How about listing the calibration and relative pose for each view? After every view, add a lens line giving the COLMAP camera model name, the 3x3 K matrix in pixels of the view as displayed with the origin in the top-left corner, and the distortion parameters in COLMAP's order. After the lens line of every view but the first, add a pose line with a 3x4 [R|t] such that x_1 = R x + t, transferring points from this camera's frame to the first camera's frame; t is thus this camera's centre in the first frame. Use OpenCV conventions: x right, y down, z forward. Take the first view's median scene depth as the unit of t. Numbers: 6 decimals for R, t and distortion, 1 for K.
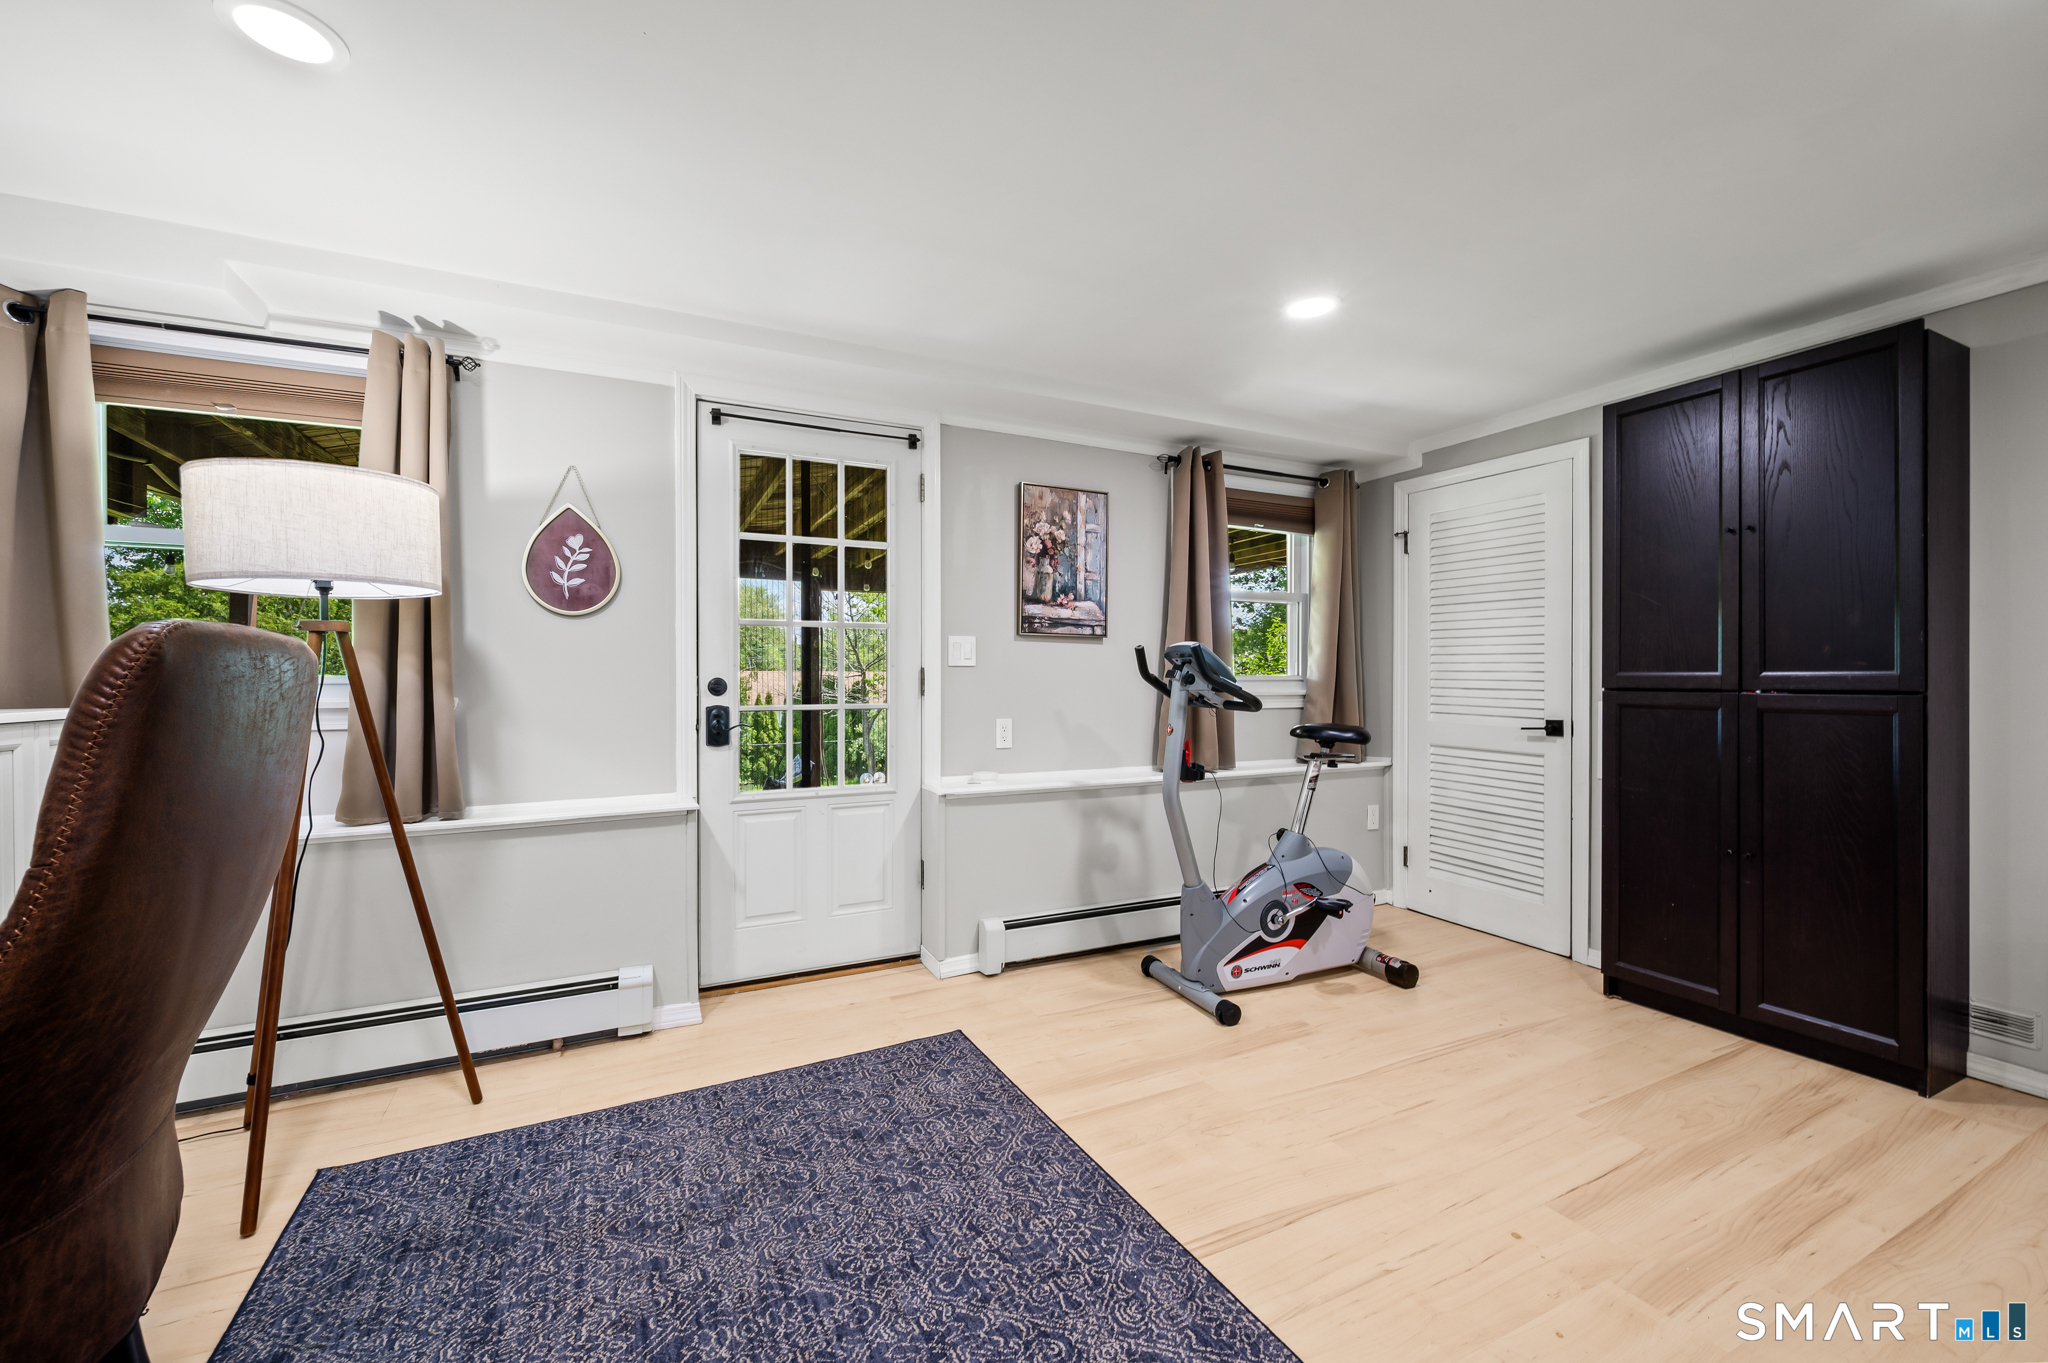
lens RADIAL K [[838.3, 0, 1039.0], [0, 838.3, 674.5], [0, 0, 1]] dist [-0.001179, -0.000410]
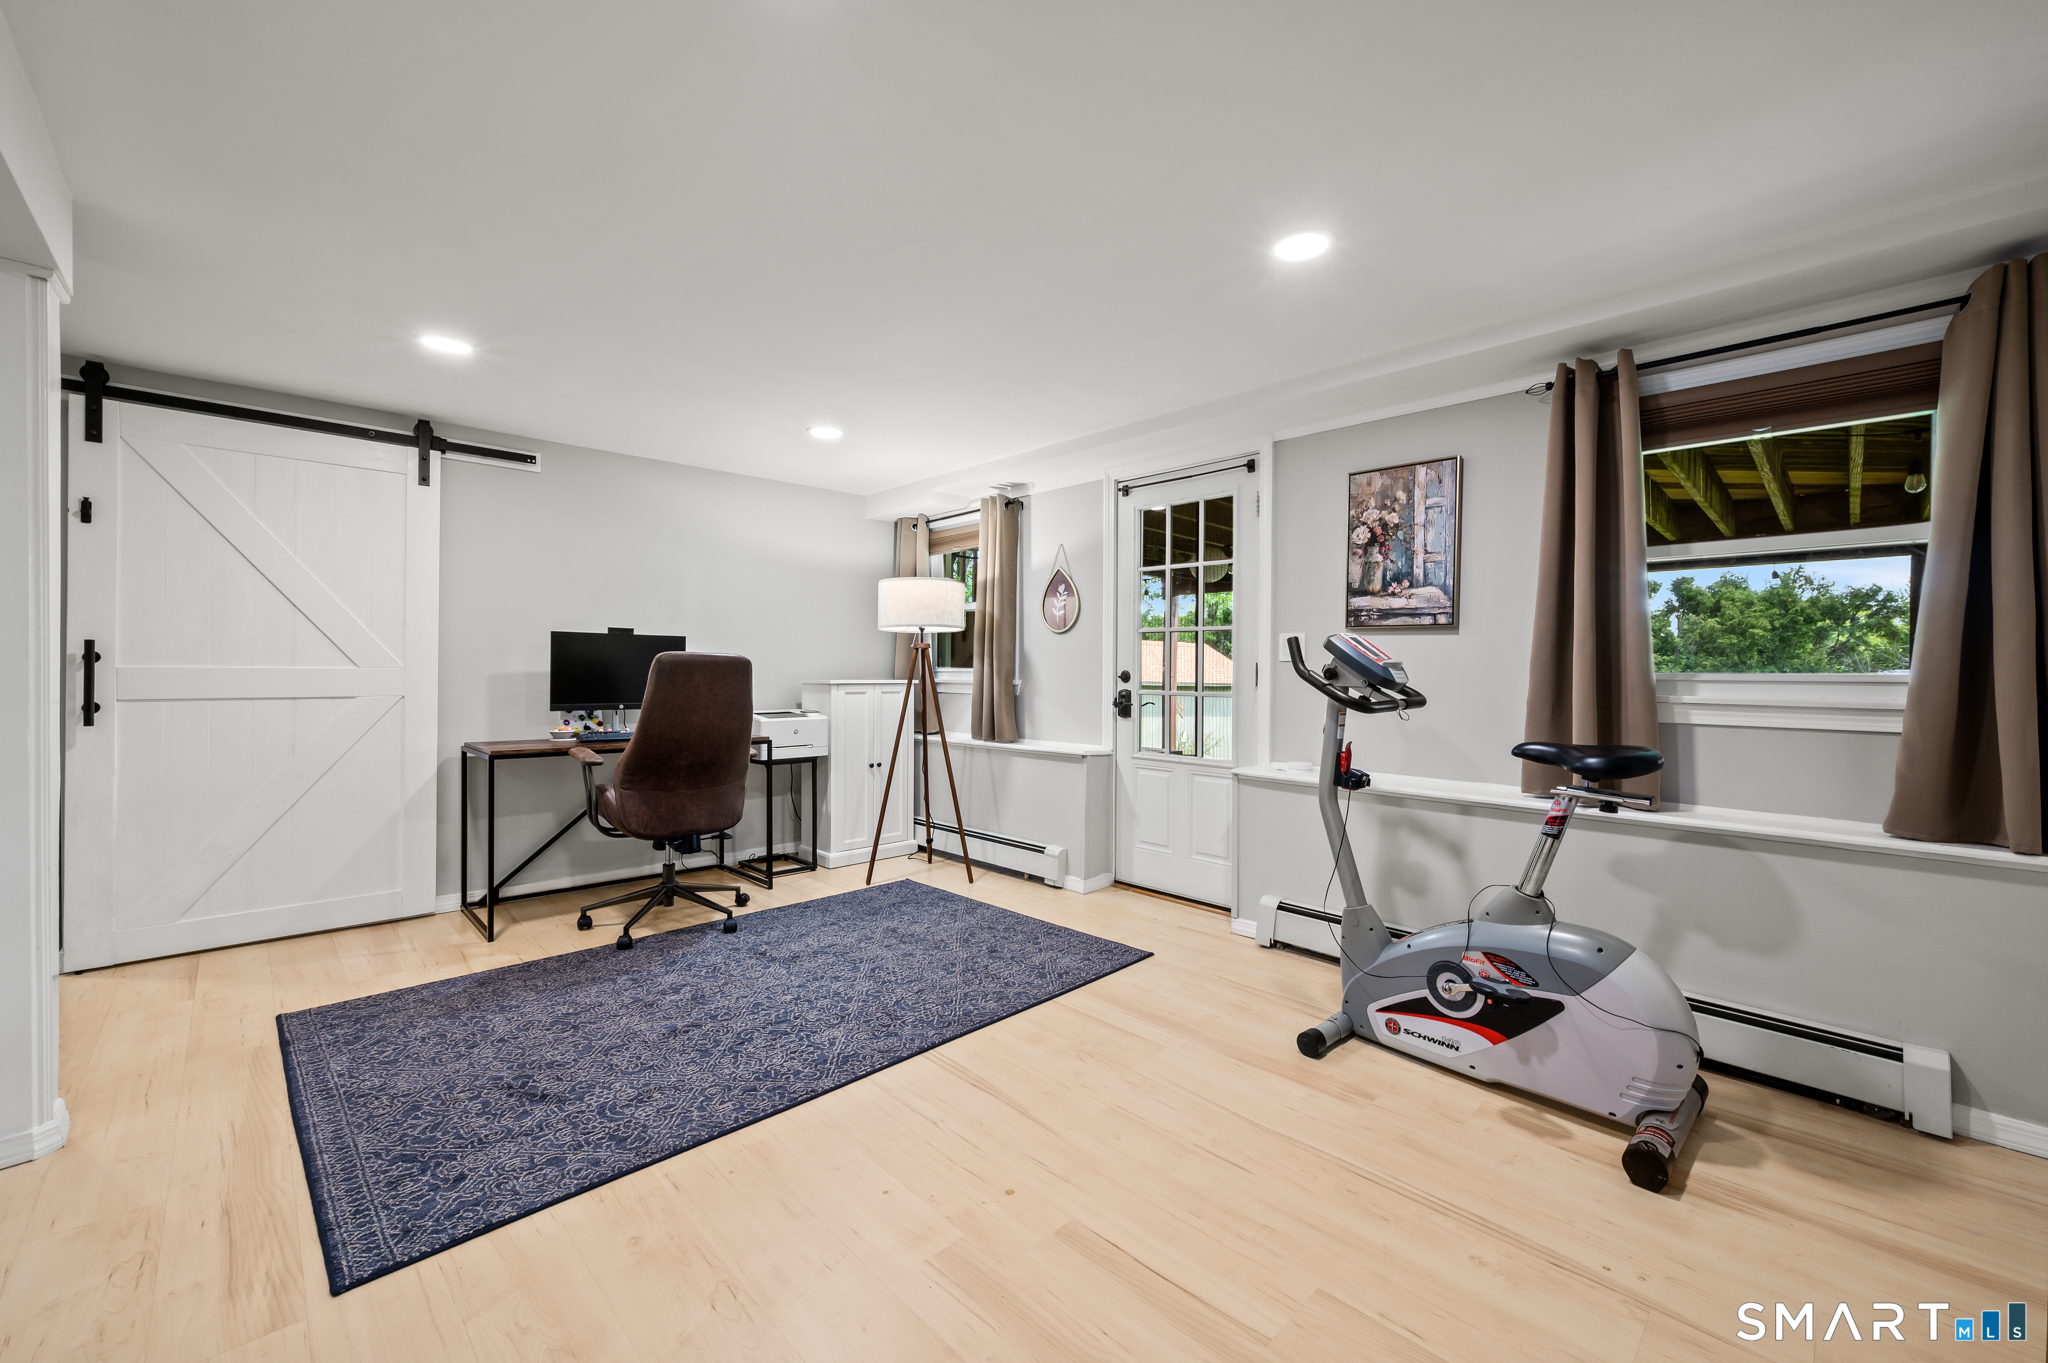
lens RADIAL K [[838.3, 0, 1039.0], [0, 838.3, 674.5], [0, 0, 1]] dist [-0.001179, -0.000410]
pose [[0.289660, 0.008390, -0.957093, 0.885433], [-0.006392, 0.999956, 0.006831, 0.001643], [0.957108, 0.004139, 0.289701, 0.401178]]
